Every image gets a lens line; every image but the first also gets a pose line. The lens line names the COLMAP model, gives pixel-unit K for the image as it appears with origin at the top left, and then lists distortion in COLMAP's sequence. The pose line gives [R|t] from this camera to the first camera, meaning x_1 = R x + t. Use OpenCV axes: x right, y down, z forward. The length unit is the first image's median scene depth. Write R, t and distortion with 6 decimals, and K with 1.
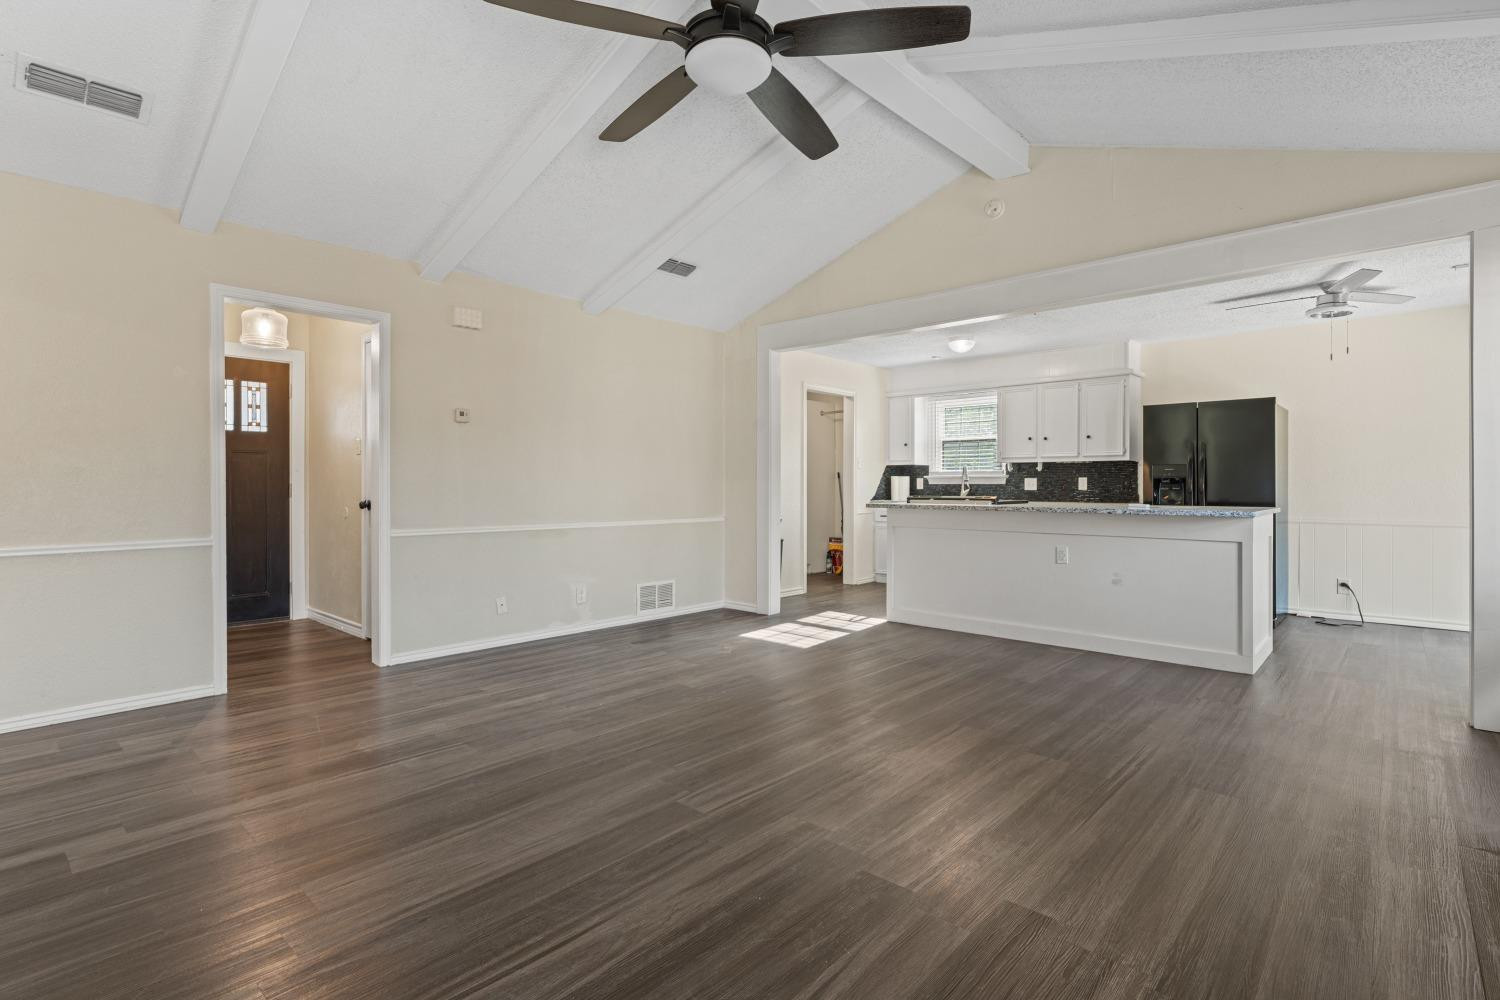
lens RADIAL K [[726.9, 0, 749.8], [0, 726.9, 483.1], [0, 0, 1]] dist [0.000084, -0.000021]
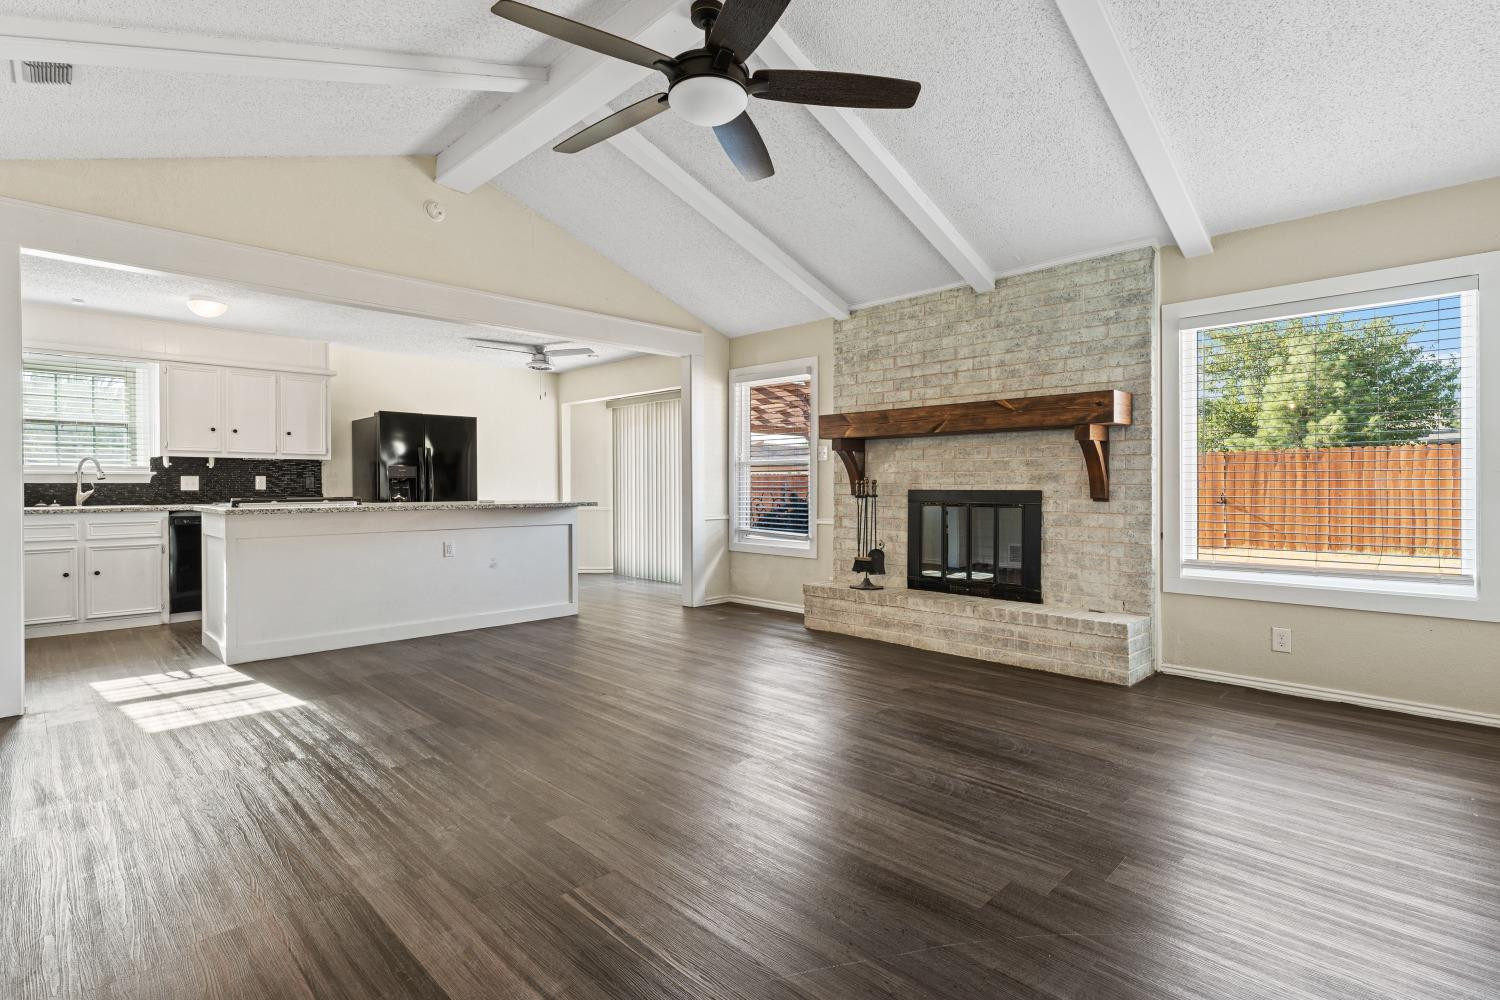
lens RADIAL K [[720.6, 0, 749.4], [0, 720.6, 487.7], [0, 0, 1]] dist [-0.001072, -0.000333]
pose [[0.043507, -0.007733, 0.999023, -0.486636], [-0.003391, 0.999963, 0.007888, -0.002396], [-0.999047, -0.003731, 0.043479, 0.387607]]
